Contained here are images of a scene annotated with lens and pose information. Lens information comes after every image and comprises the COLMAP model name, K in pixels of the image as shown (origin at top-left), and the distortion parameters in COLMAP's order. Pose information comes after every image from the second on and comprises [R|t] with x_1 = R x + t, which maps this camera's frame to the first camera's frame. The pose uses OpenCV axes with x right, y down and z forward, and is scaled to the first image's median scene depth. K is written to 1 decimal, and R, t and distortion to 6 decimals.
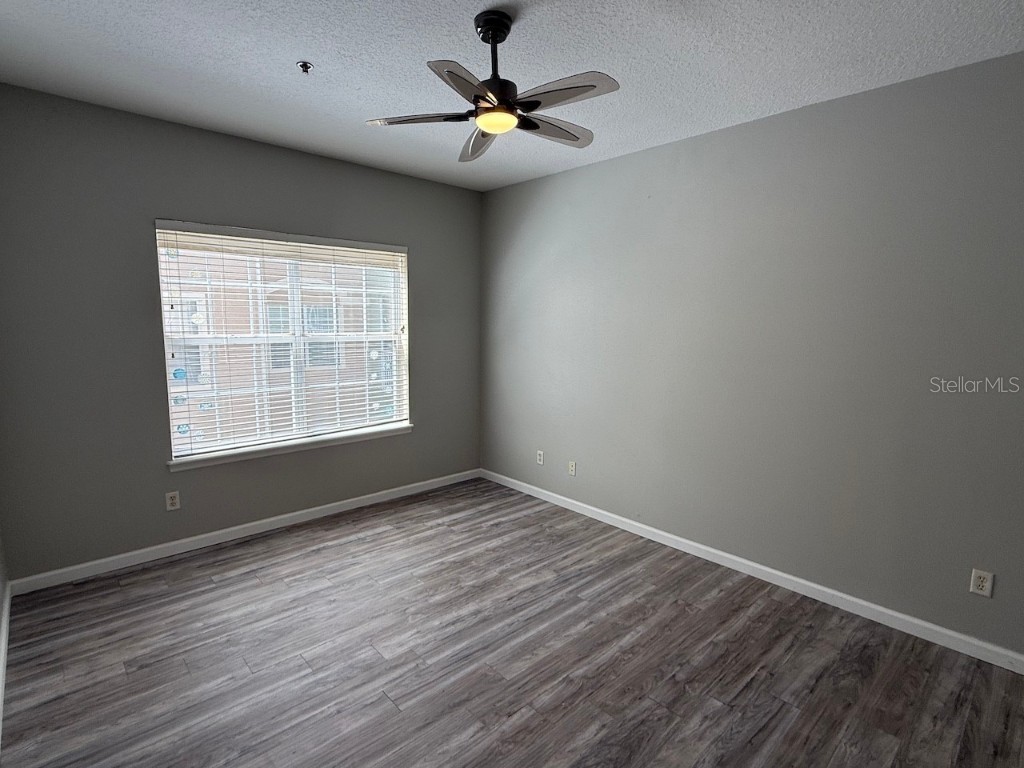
lens RADIAL K [[518.5, 0, 489.6], [0, 518.5, 398.8], [0, 0, 1]] dist [0.006127, -0.002067]
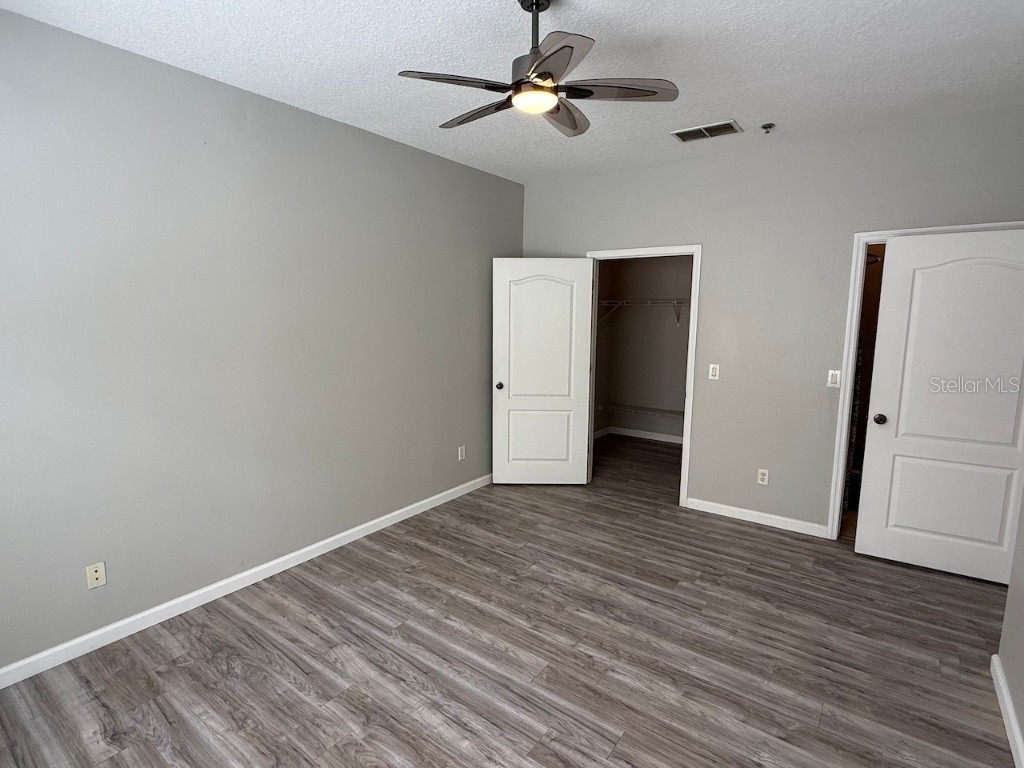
lens RADIAL K [[518.5, 0, 520.0], [0, 518.5, 394.1], [0, 0, 1]] dist [0.006127, -0.002067]
pose [[-0.224197, -0.170662, 0.959484, -0.806677], [0.144469, 0.967849, 0.205907, -0.195747], [-0.963776, 0.184780, -0.192334, 1.077429]]
